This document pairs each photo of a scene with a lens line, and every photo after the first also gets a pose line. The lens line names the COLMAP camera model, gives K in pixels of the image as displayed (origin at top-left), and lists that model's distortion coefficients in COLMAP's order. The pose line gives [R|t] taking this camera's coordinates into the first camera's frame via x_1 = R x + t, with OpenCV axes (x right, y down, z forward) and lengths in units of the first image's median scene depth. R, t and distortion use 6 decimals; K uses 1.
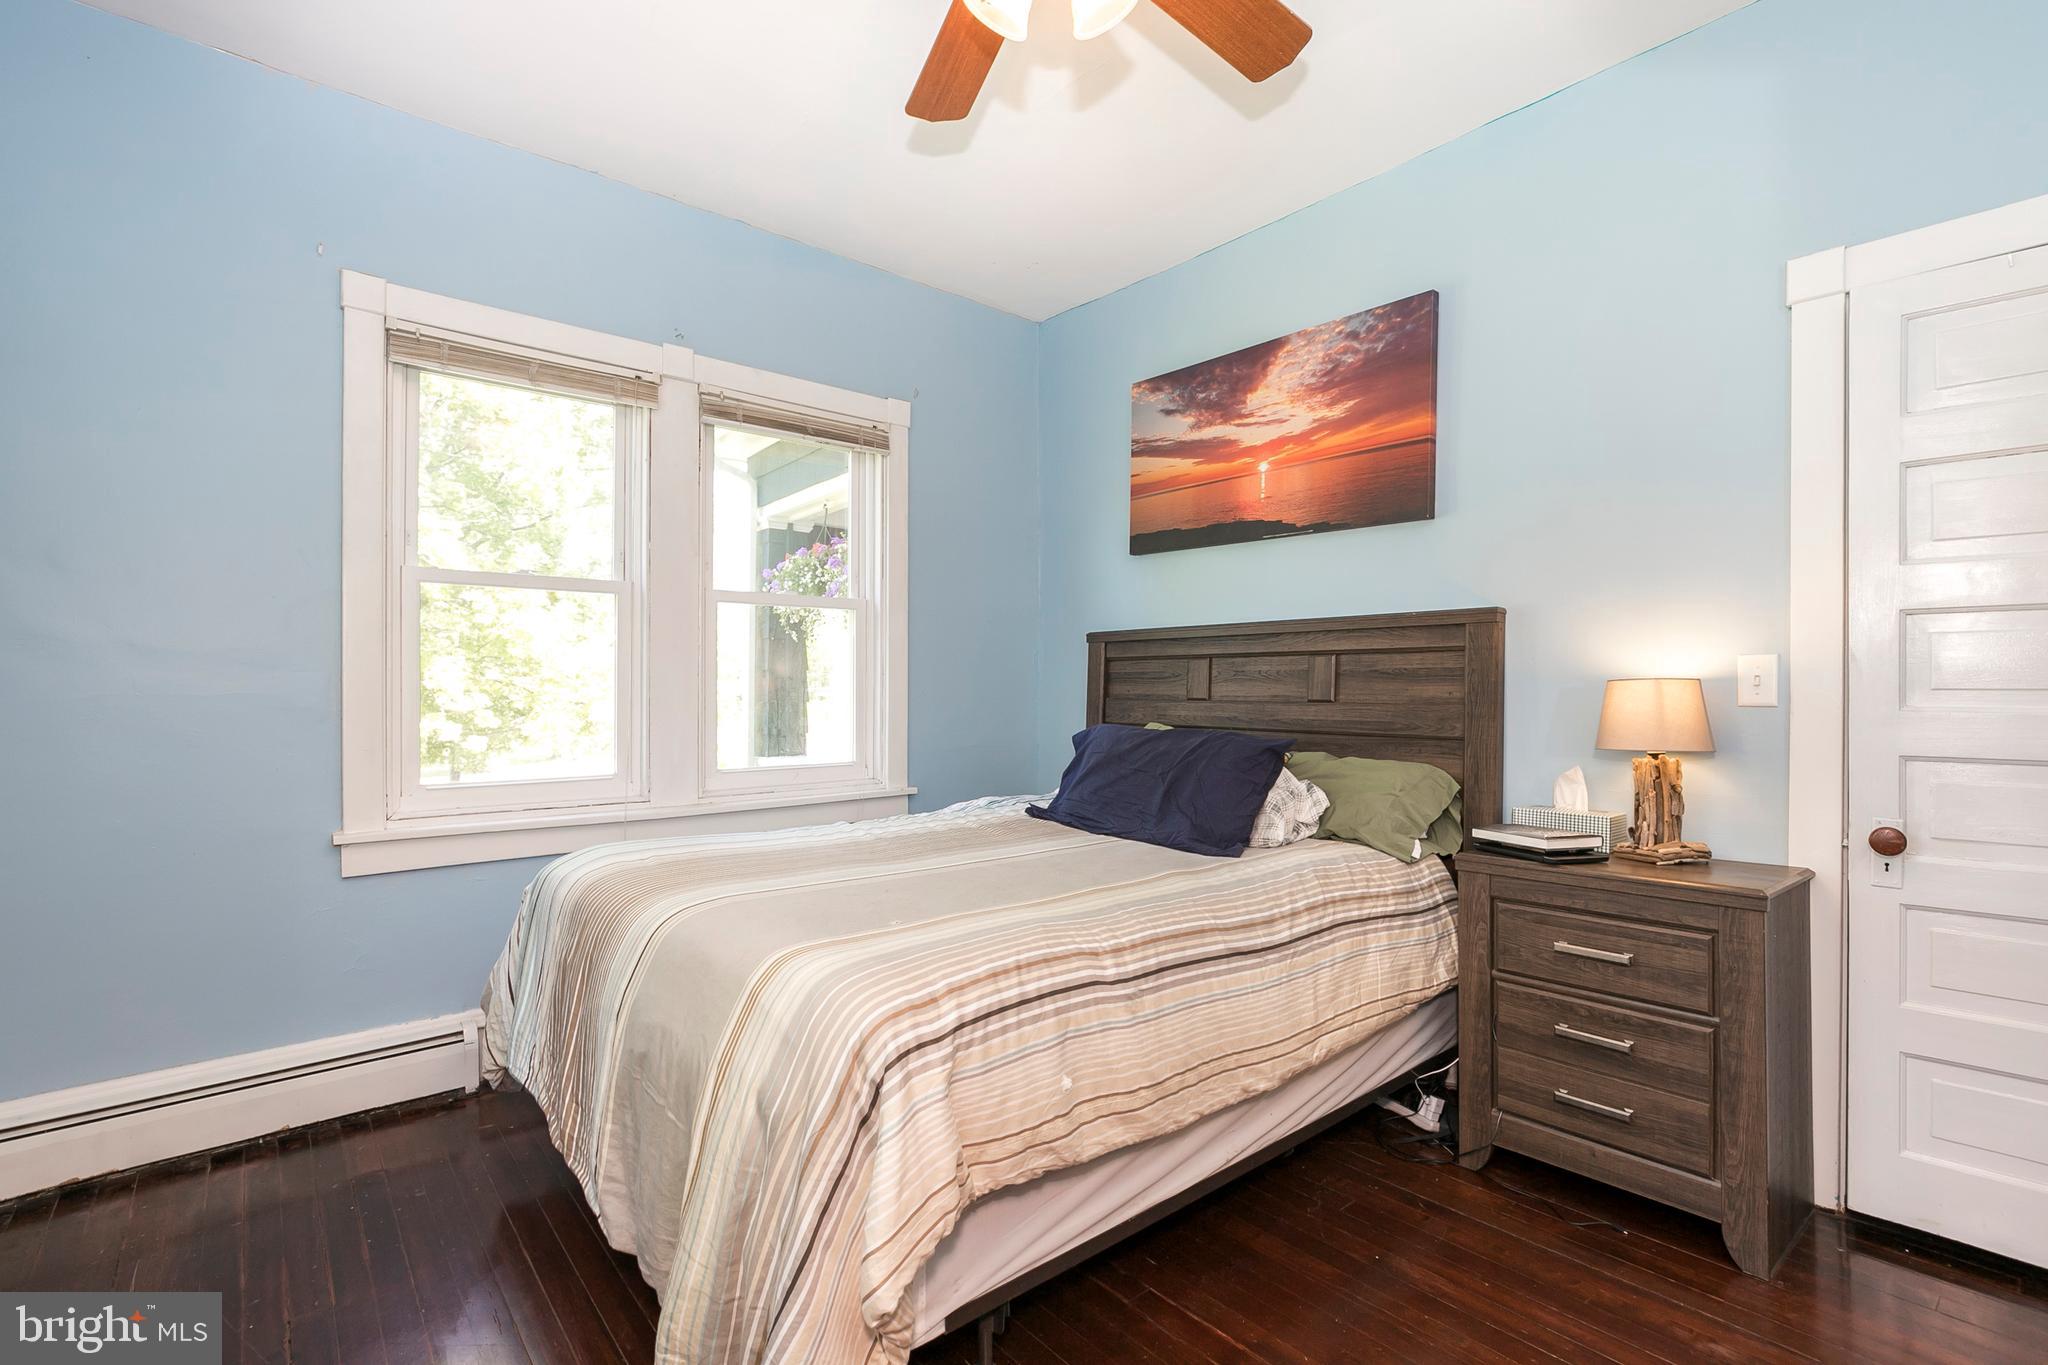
lens RADIAL K [[932.7, 0, 1026.3], [0, 932.7, 686.4], [0, 0, 1]] dist [-0.016284, 0.005146]
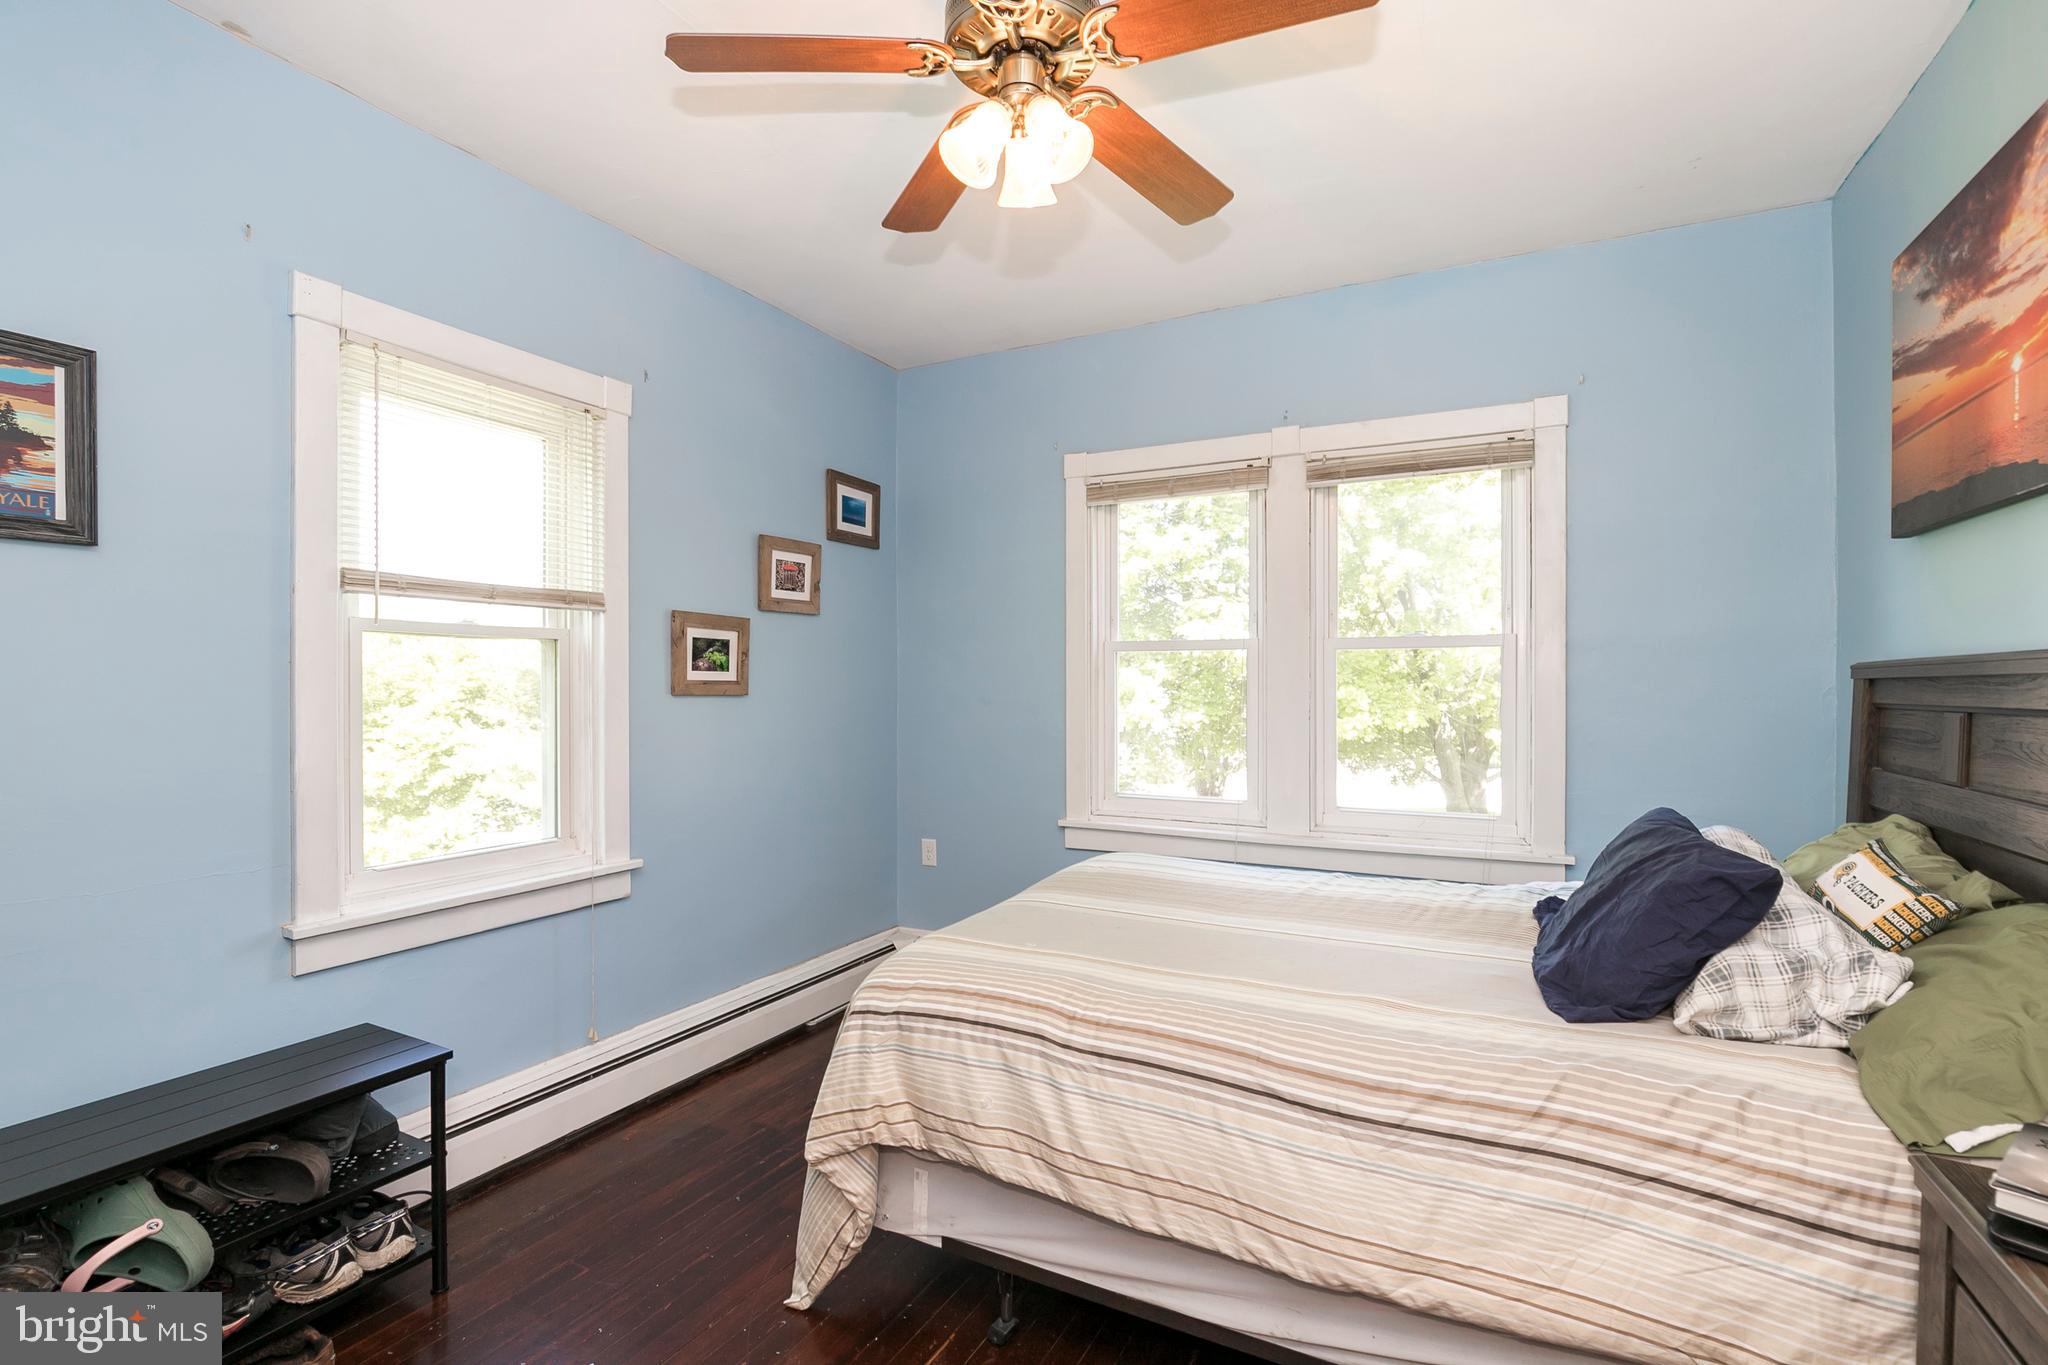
lens RADIAL K [[932.7, 0, 1023.0], [0, 932.7, 686.5], [0, 0, 1]] dist [-0.016284, 0.005146]
pose [[0.374538, -0.000247, -0.927212, 0.641048], [0.000177, 1.000000, -0.000194, -0.059566], [0.927212, -0.000092, 0.374538, 0.326097]]
